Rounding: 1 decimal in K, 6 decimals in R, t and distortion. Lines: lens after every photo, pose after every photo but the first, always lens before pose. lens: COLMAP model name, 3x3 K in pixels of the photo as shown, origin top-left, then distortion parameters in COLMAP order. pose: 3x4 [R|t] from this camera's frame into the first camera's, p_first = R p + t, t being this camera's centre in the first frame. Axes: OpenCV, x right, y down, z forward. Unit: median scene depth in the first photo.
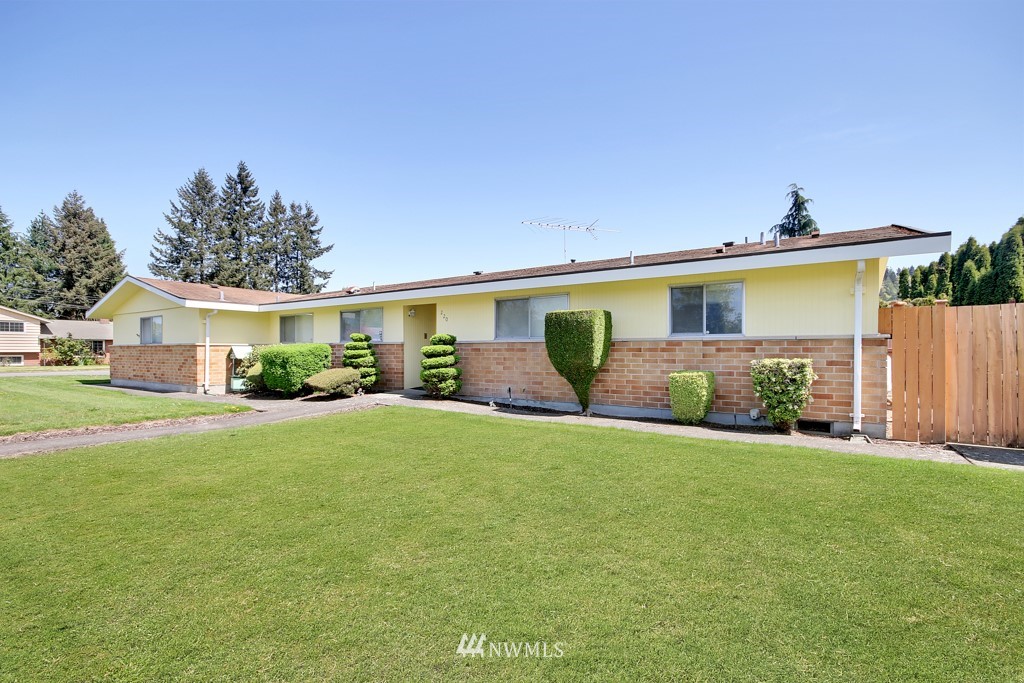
lens RADIAL K [[505.6, 0, 512.0], [0, 505.6, 341.5], [0, 0, 1]] dist [-0.014182, -0.000202]
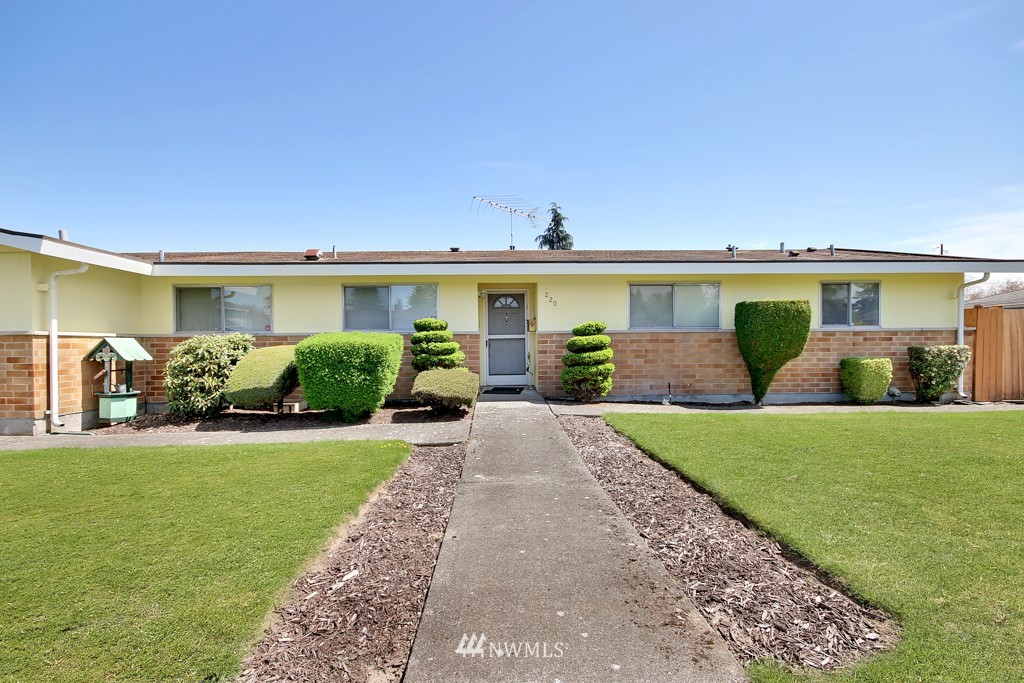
lens RADIAL K [[494.5, 0, 509.5], [0, 494.5, 354.9], [0, 0, 1]] dist [-0.003676, -0.000735]
pose [[0.791884, -0.018213, 0.610400, -0.682455], [-0.002108, 0.999468, 0.032556, 0.012343], [-0.610668, -0.027067, 0.791424, 0.428639]]
